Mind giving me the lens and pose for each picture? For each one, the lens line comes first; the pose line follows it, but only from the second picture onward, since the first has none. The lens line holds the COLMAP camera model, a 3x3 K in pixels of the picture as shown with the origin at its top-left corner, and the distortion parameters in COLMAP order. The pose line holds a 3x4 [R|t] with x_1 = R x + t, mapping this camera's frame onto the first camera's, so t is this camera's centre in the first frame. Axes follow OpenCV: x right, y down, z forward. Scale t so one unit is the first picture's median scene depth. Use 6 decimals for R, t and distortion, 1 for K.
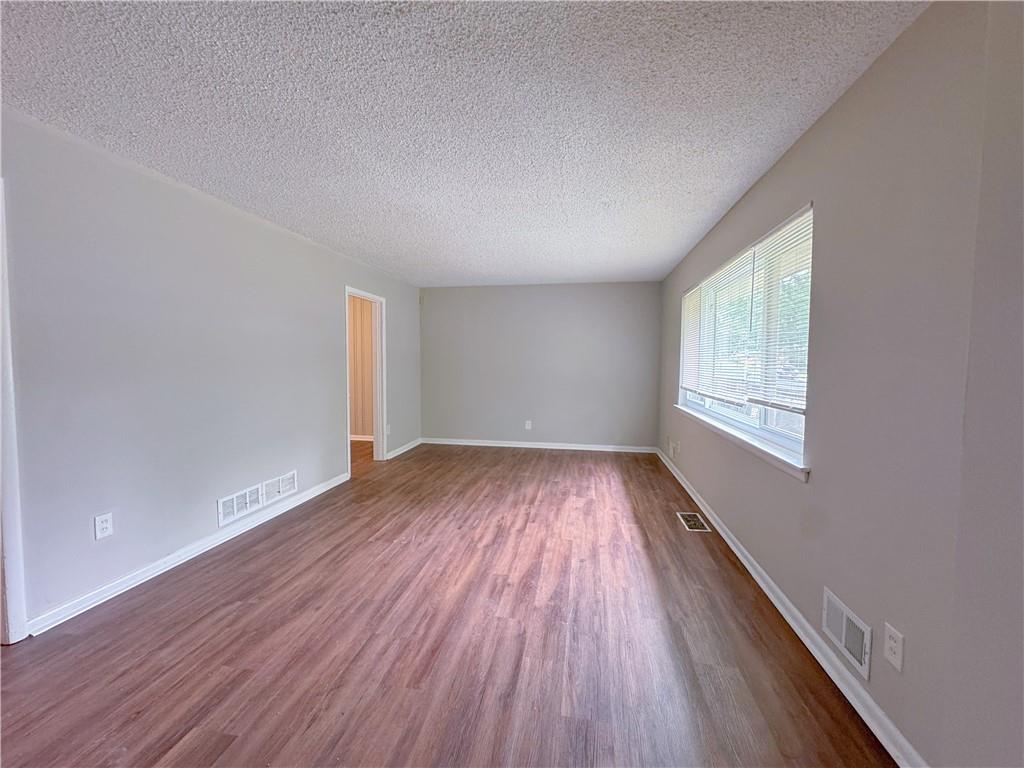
lens RADIAL K [[407.6, 0, 513.3], [0, 407.6, 381.4], [0, 0, 1]] dist [-0.001743, 0.000138]
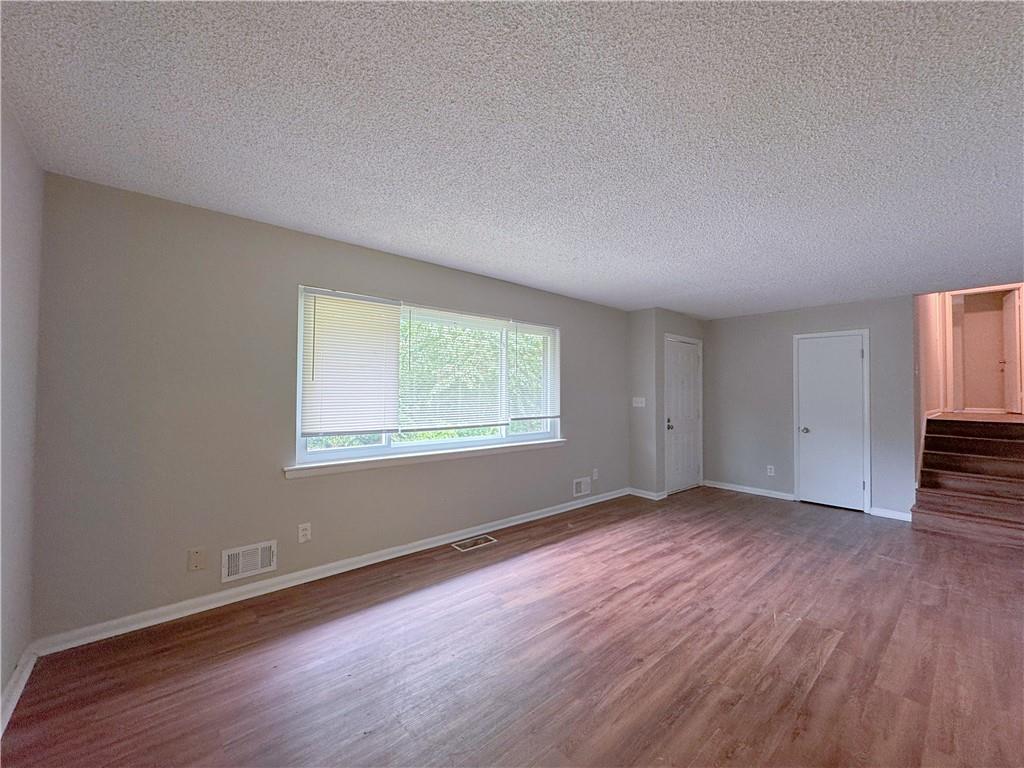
lens RADIAL K [[407.6, 0, 514.8], [0, 407.6, 385.2], [0, 0, 1]] dist [-0.001743, 0.000138]
pose [[-0.778269, -0.002679, 0.627926, -0.358120], [0.019022, 0.999431, 0.027841, -0.113902], [-0.627643, 0.033612, -0.777775, 1.990995]]
